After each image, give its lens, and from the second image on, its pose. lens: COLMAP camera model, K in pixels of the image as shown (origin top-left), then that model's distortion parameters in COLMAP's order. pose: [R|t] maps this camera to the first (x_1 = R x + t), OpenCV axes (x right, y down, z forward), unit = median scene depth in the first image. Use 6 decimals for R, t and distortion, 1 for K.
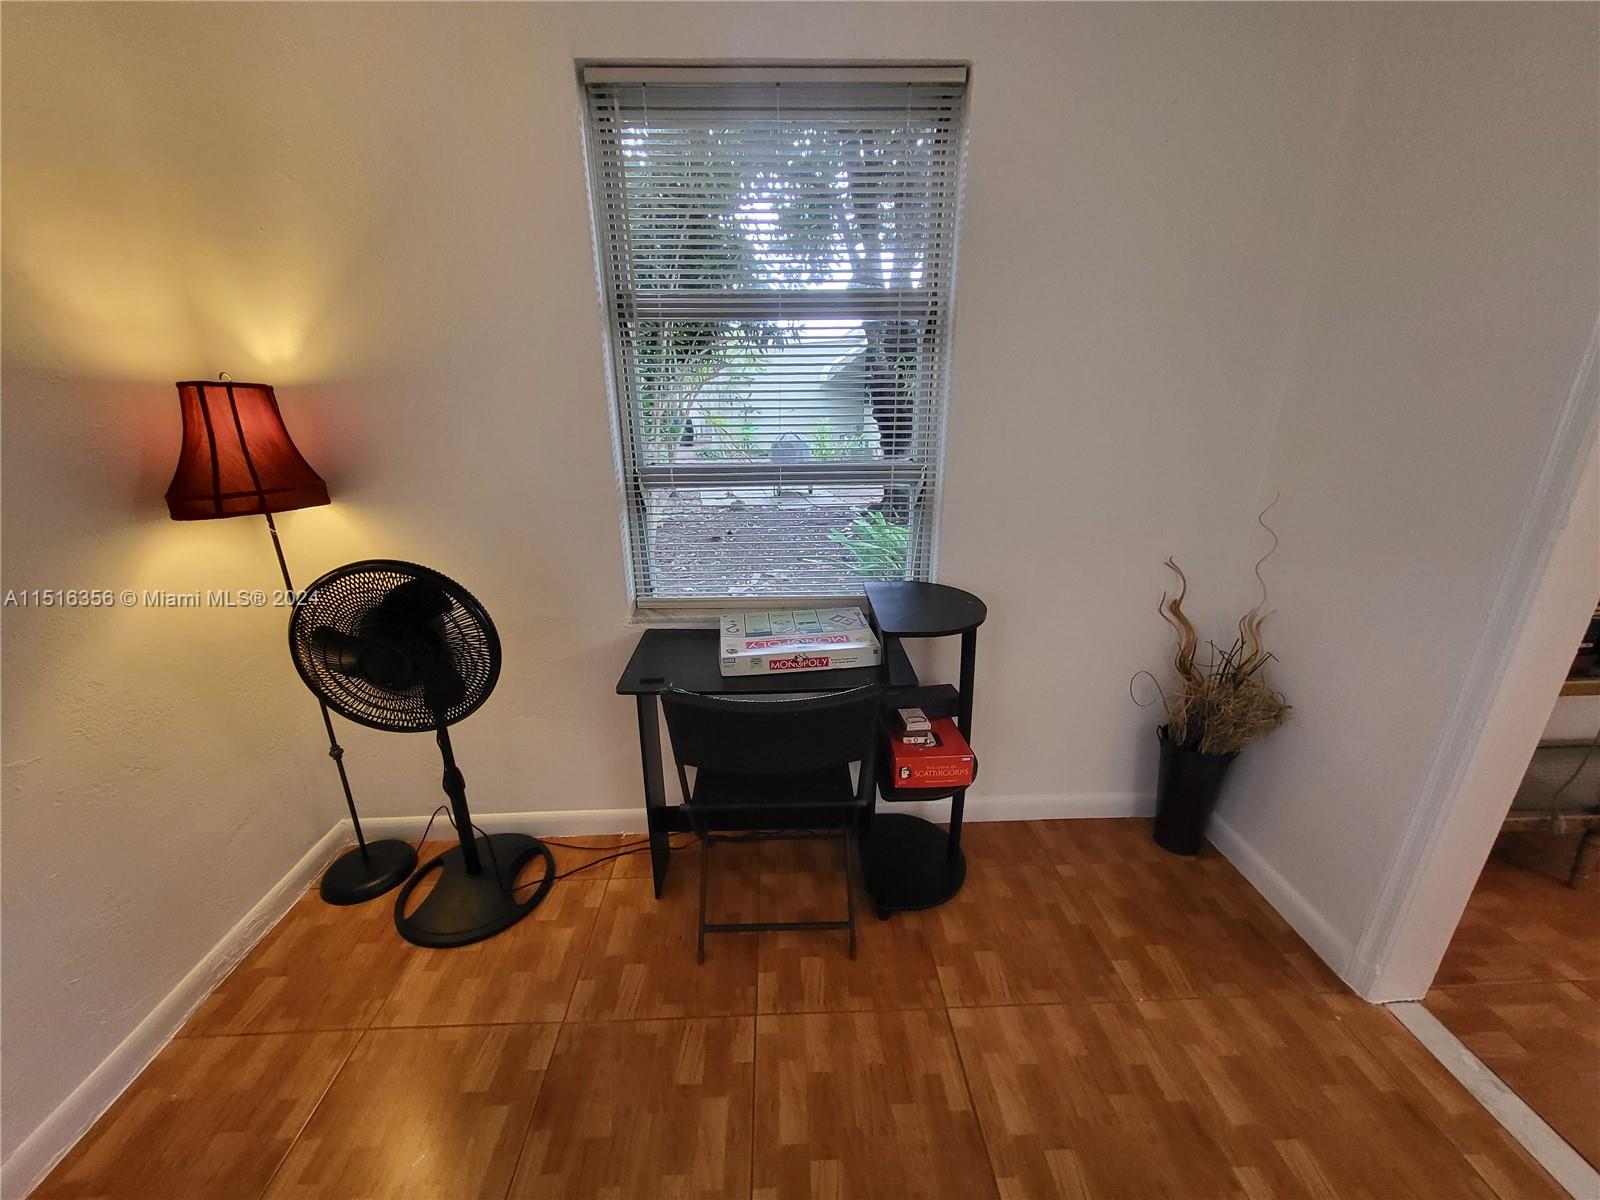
lens RADIAL K [[630.9, 0, 798.8], [0, 630.9, 597.4], [0, 0, 1]] dist [0.002466, -0.001323]
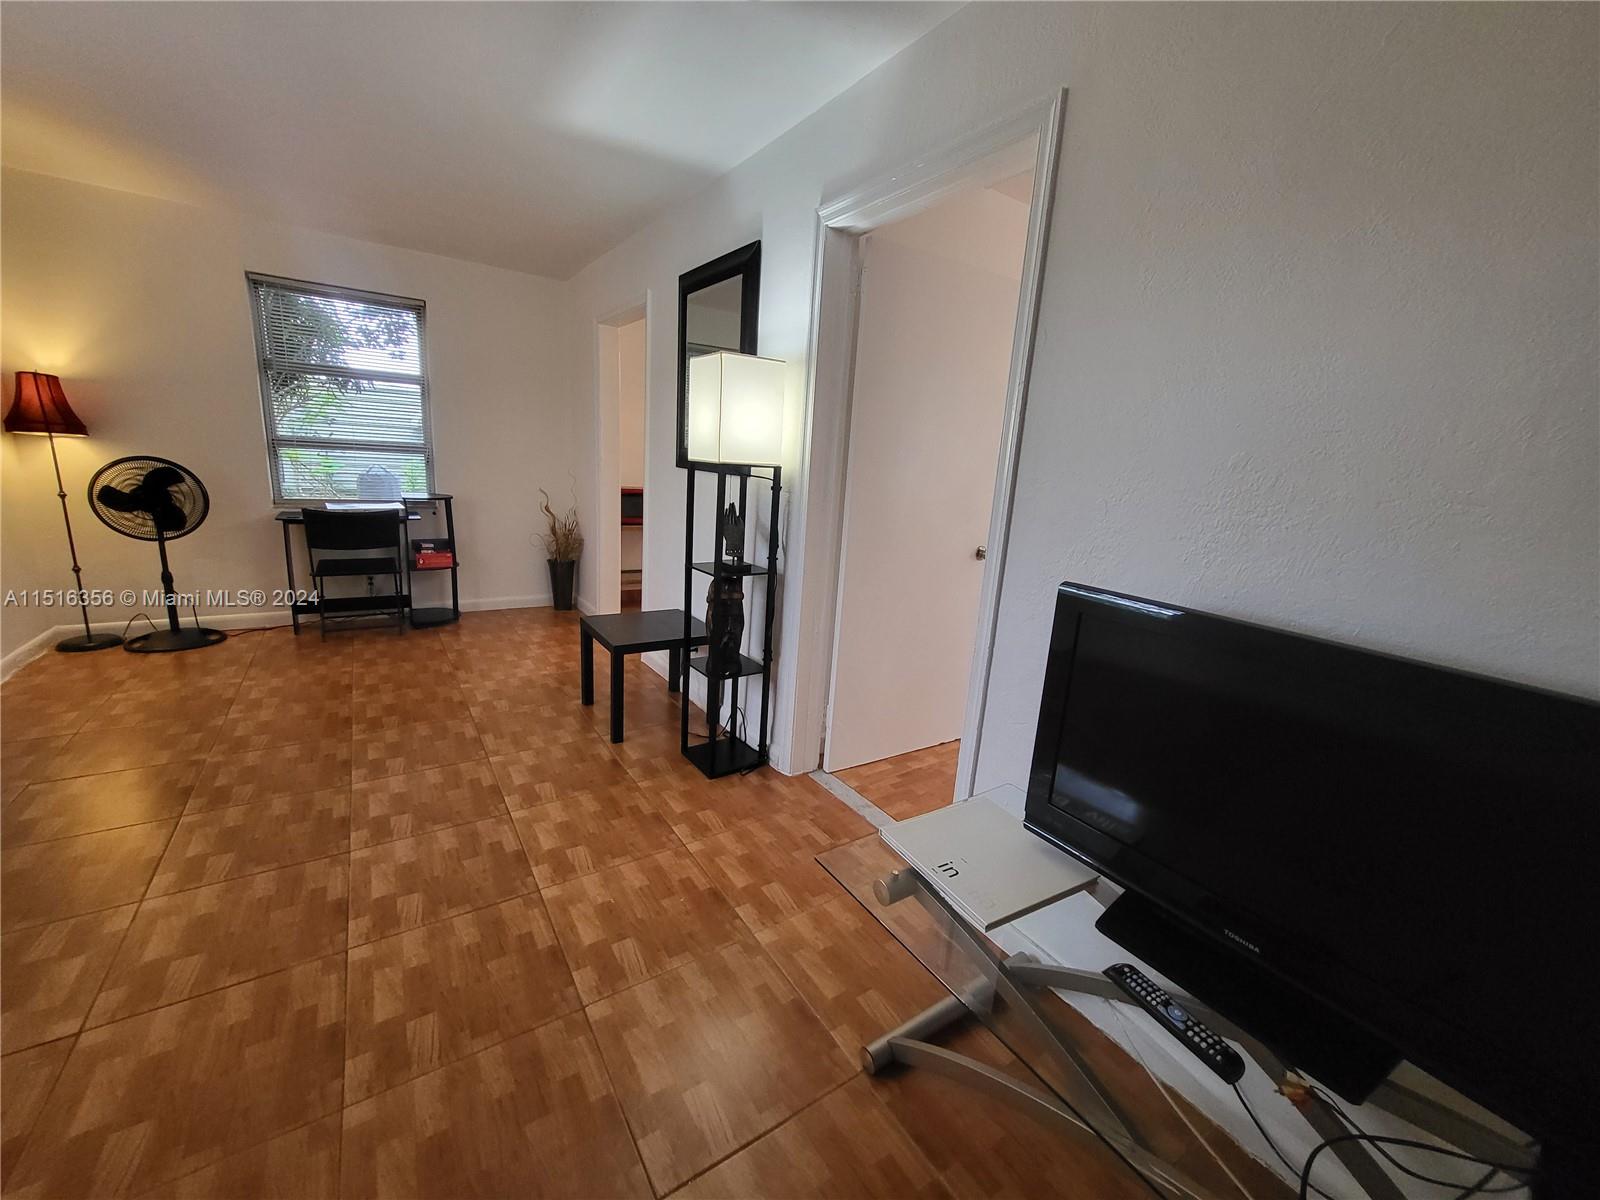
lens RADIAL K [[630.9, 0, 799.6], [0, 630.9, 602.5], [0, 0, 1]] dist [0.002466, -0.001323]
pose [[0.847214, -0.050607, 0.528836, 0.093892], [0.101585, 0.992516, -0.067764, 0.681719], [-0.521449, 0.111132, 0.846015, -1.685337]]
